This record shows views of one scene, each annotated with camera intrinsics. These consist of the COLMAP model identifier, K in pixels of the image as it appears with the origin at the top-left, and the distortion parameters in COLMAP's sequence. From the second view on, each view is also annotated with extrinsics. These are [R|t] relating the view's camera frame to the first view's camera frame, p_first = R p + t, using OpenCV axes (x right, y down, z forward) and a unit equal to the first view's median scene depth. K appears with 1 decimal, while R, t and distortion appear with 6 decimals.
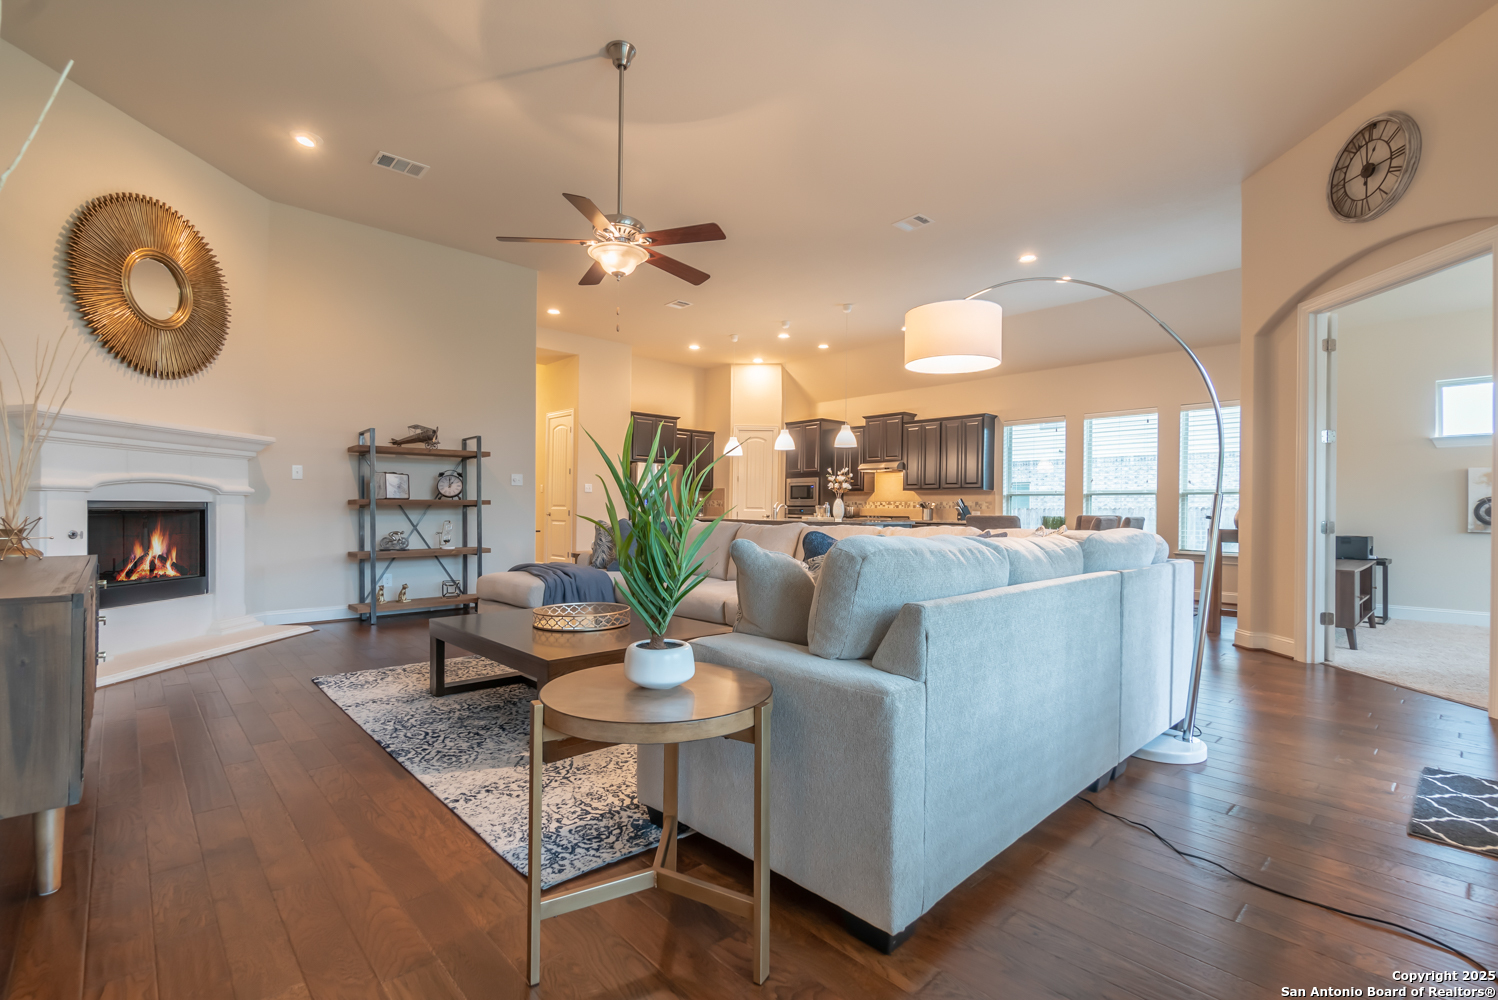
lens RADIAL K [[676.0, 0, 756.5], [0, 676.0, 506.8], [0, 0, 1]] dist [0.000344, -0.000591]
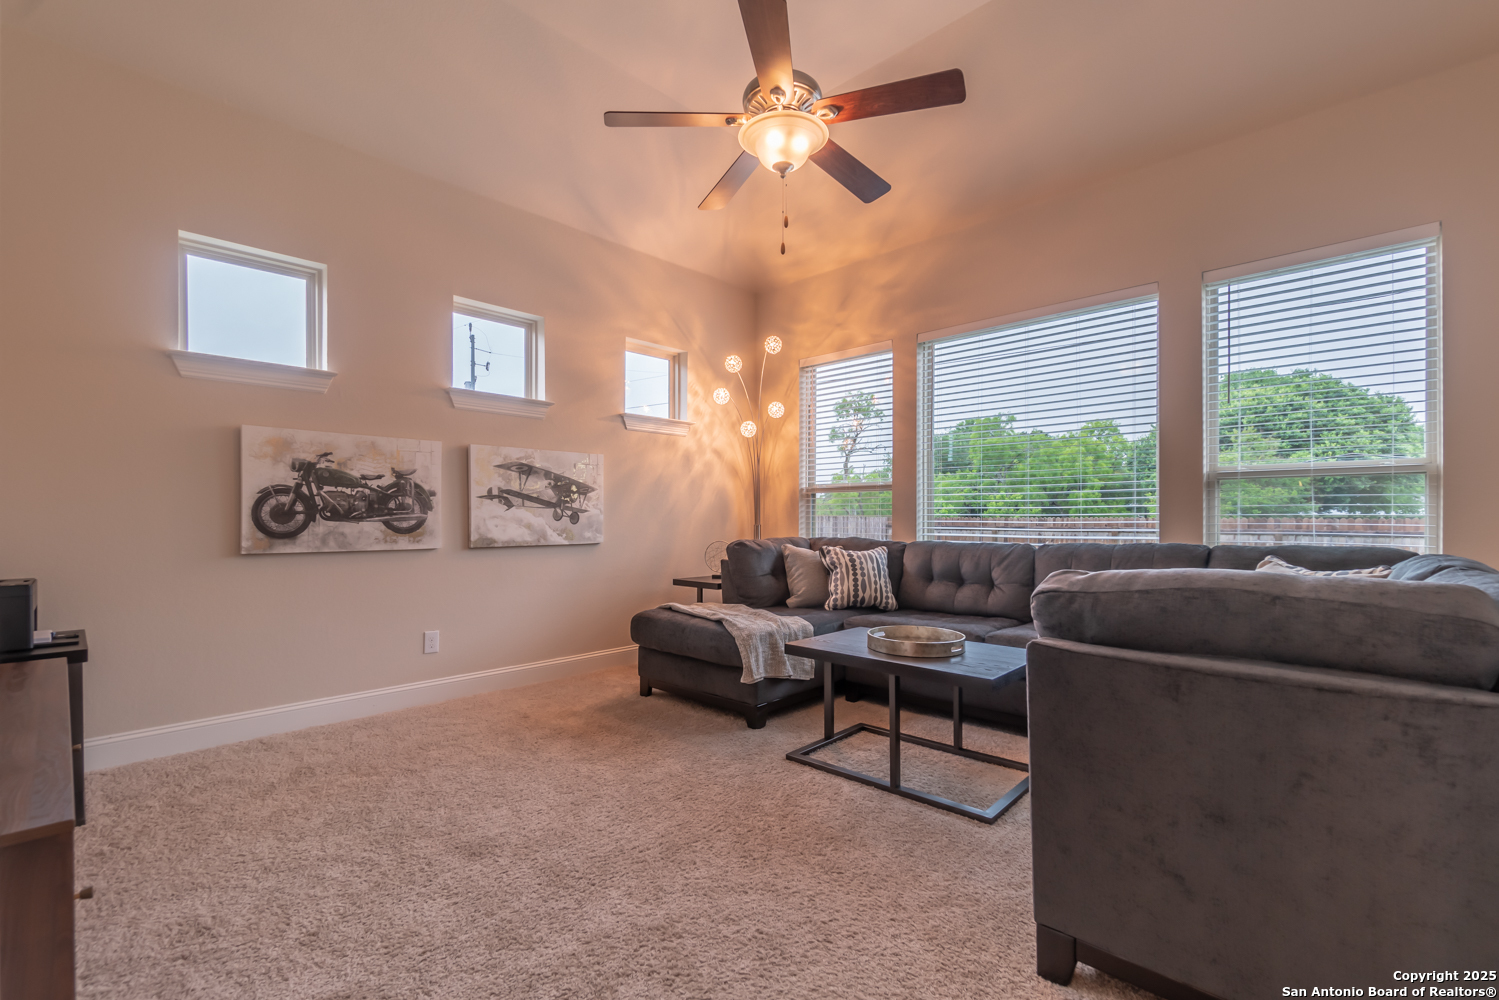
lens RADIAL K [[676.4, 0, 748.6], [0, 676.4, 512.1], [0, 0, 1]] dist [0.000344, -0.000591]
pose [[-0.030147, -0.008270, 0.999511, 0.722261], [-0.002478, 0.999963, 0.008199, 0.001717], [-0.999542, -0.002230, -0.030166, 0.852152]]
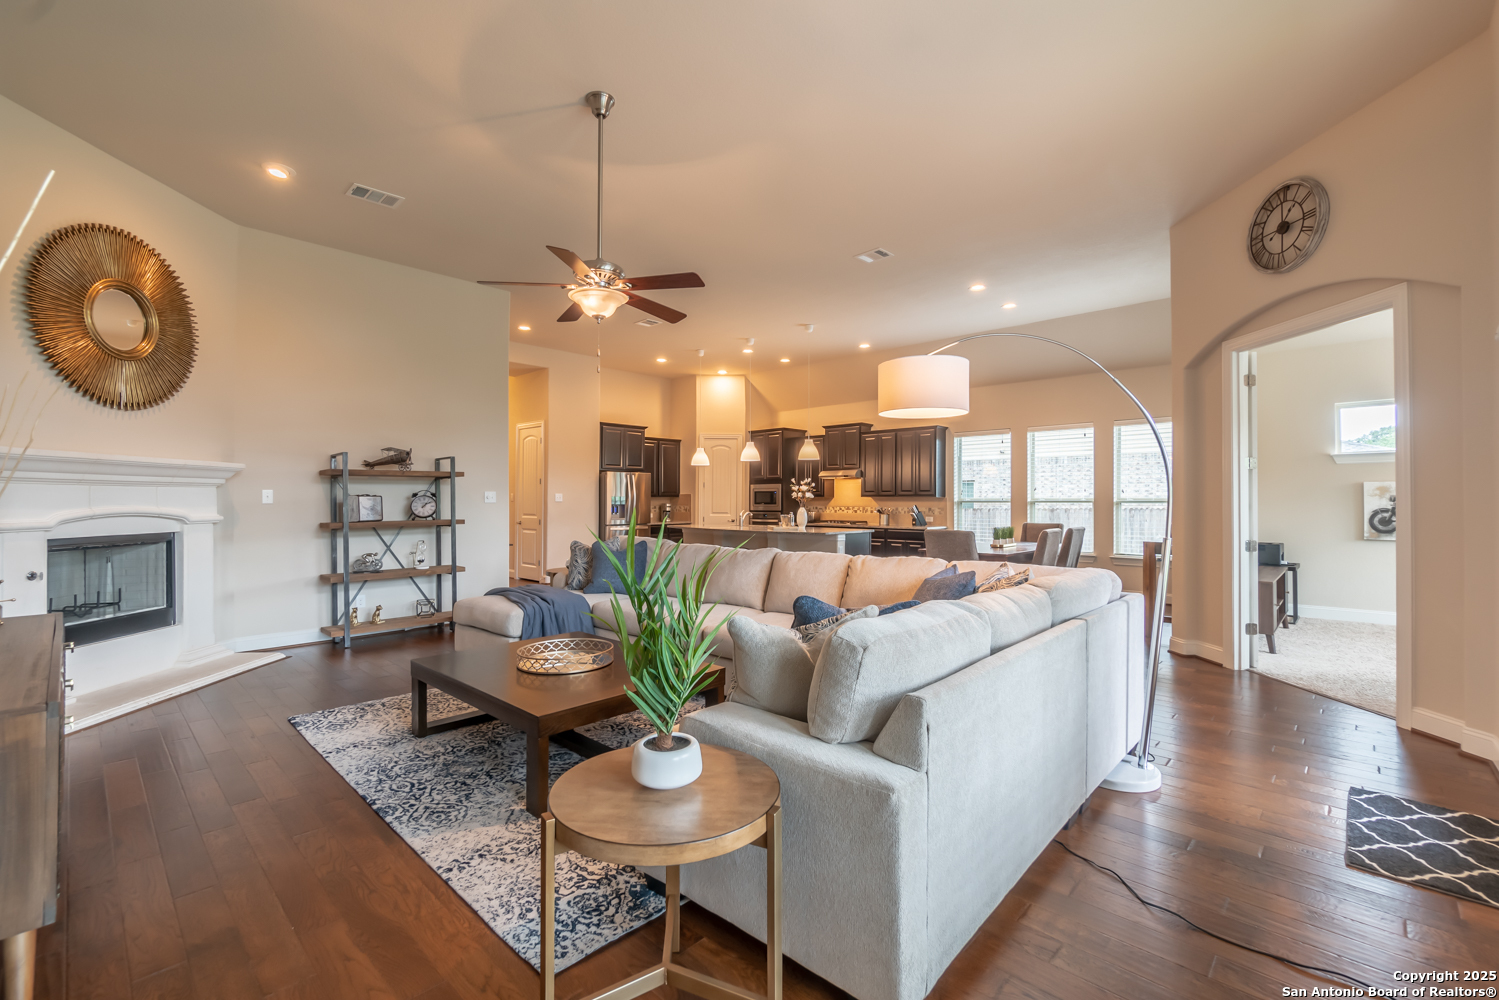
lens RADIAL K [[644.0, 0, 758.5], [0, 644.0, 493.8], [0, 0, 1]] dist [-0.009509, 0.002772]
pose [[0.997833, -0.008135, 0.065298, -0.021839], [0.008620, 0.999937, -0.007150, -0.051864], [-0.065236, 0.007698, 0.997840, 0.010071]]
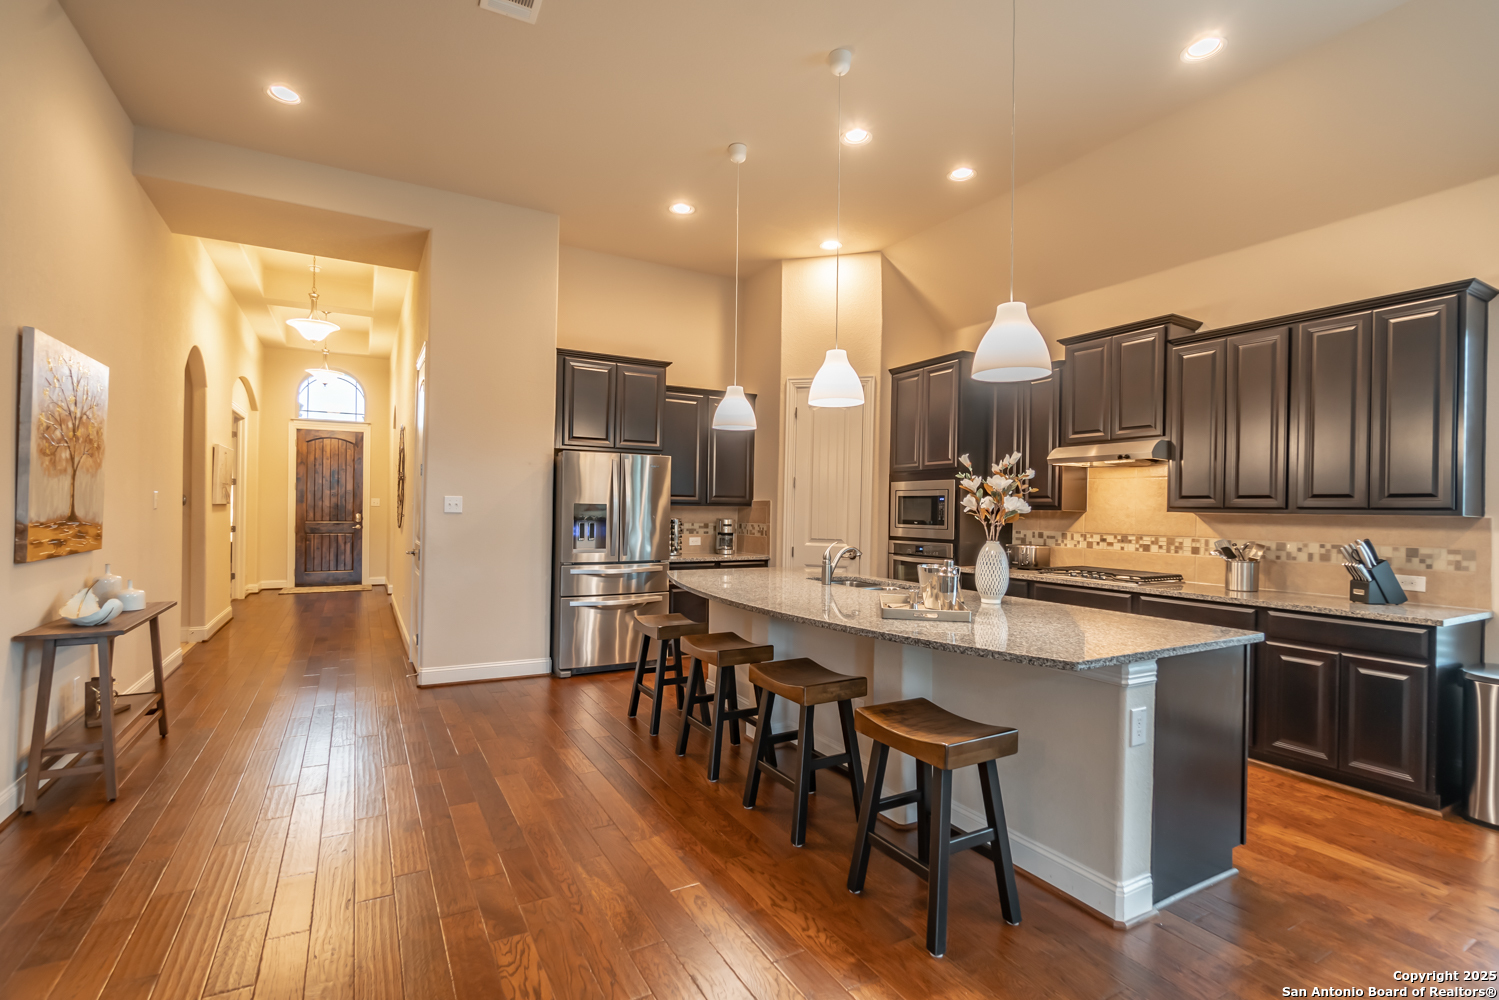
lens RADIAL K [[694.4, 0, 755.7], [0, 694.4, 508.3], [0, 0, 1]] dist [-0.014245, -0.000224]
pose [[0.972102, 0.003708, -0.234530, 0.171006], [-0.003980, 0.999992, -0.000686, -0.055707], [0.234526, 0.001601, 0.972109, 1.232179]]
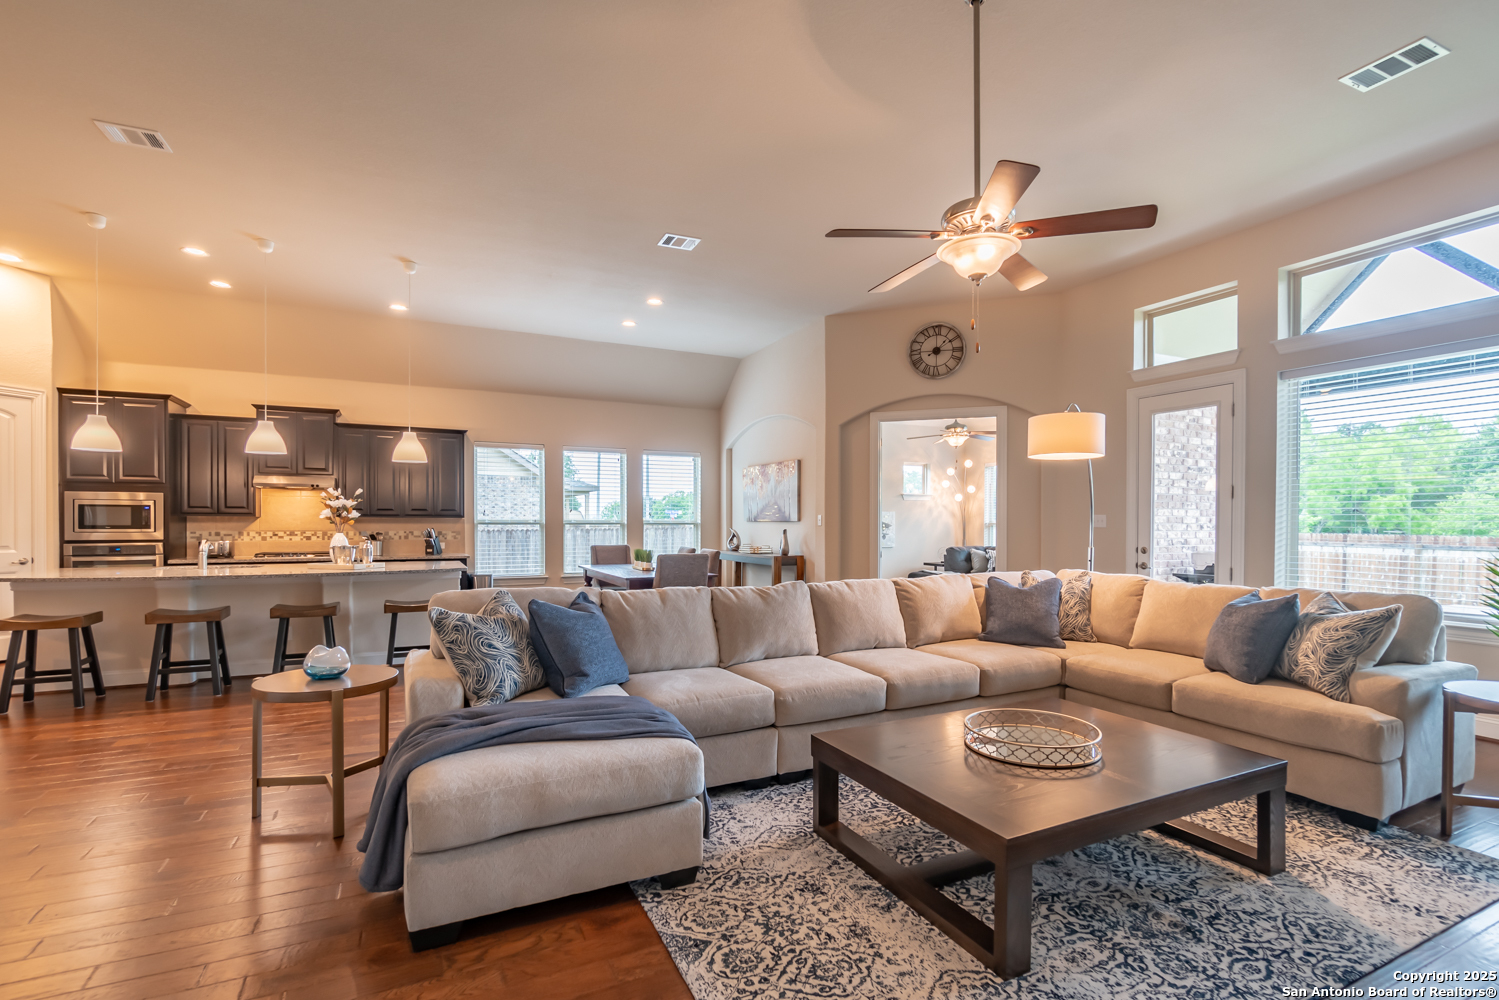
lens RADIAL K [[676.4, 0, 754.4], [0, 676.4, 522.0], [0, 0, 1]] dist [0.000344, -0.000591]
pose [[0.305832, -0.008783, 0.952045, -0.774440], [-0.001804, 0.999950, 0.009804, -0.059564], [-0.952084, -0.004716, 0.305801, 0.771860]]
